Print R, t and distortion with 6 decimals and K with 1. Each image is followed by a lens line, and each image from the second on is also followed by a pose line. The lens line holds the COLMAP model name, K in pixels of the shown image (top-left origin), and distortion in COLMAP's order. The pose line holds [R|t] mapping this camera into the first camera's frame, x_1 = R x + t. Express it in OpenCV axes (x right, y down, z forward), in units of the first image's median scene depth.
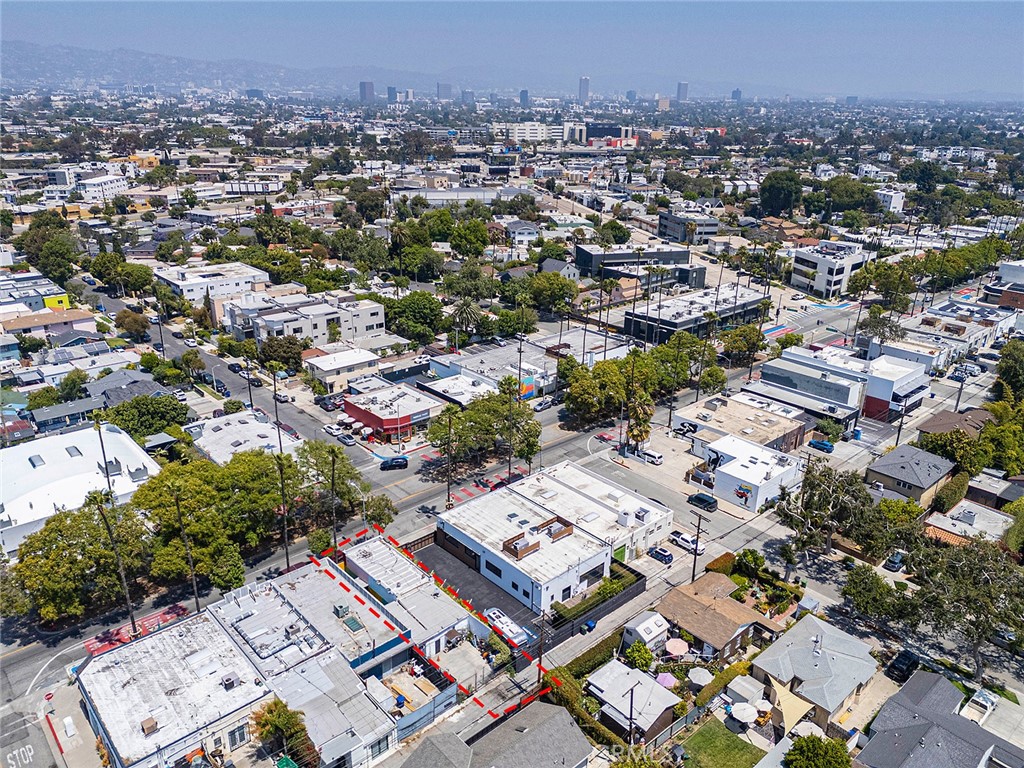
lens RADIAL K [[736.7, 0, 512.0], [0, 736.7, 384.0], [0, 0, 1]] dist [0.082347, -0.102786]
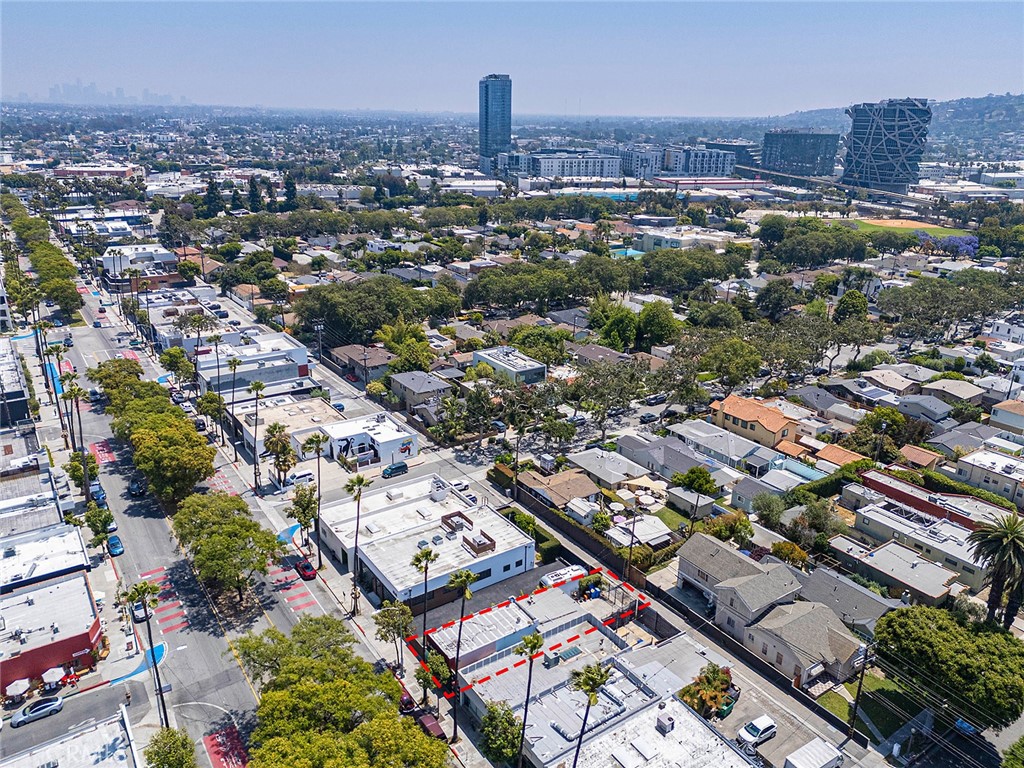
lens RADIAL K [[736.7, 0, 512.0], [0, 736.7, 384.0], [0, 0, 1]] dist [0.082347, -0.102786]
pose [[0.132461, -0.348690, 0.927830, -0.480213], [0.341544, 0.894807, 0.287519, -0.149483], [-0.930485, 0.278810, 0.237620, 0.340755]]
